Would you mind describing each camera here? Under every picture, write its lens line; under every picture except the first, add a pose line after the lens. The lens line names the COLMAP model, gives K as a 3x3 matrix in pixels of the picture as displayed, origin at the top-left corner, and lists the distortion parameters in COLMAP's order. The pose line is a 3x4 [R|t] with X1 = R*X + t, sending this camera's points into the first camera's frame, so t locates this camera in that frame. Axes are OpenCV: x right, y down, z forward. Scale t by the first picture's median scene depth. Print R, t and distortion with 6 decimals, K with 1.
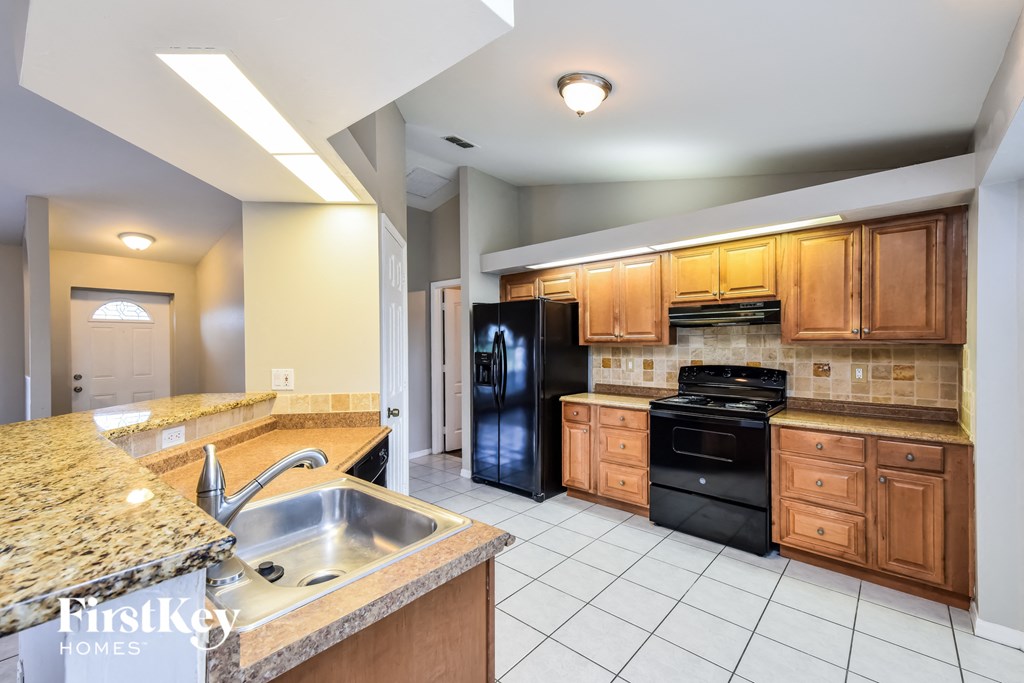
lens RADIAL K [[442.4, 0, 510.9], [0, 442.4, 343.3], [0, 0, 1]] dist [0.001121, 0.000039]
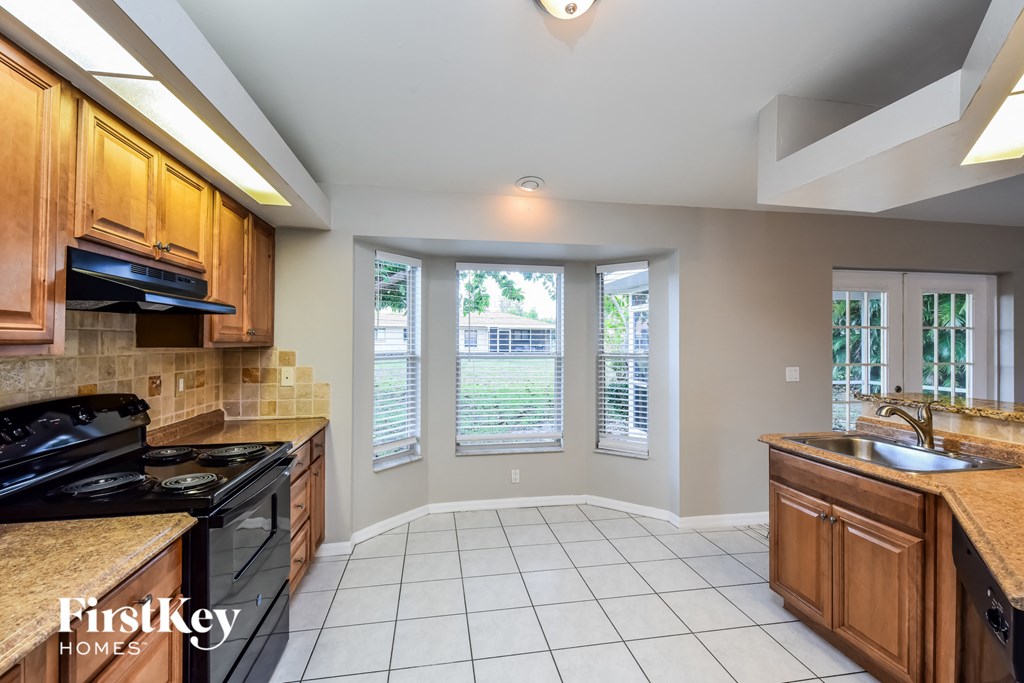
lens RADIAL K [[442.4, 0, 513.1], [0, 442.4, 340.5], [0, 0, 1]] dist [0.001121, 0.000039]
pose [[-0.783559, 0.005510, 0.621293, -0.142550], [0.001589, 0.999975, -0.006864, -0.003857], [-0.621315, -0.004391, -0.783548, 1.108738]]
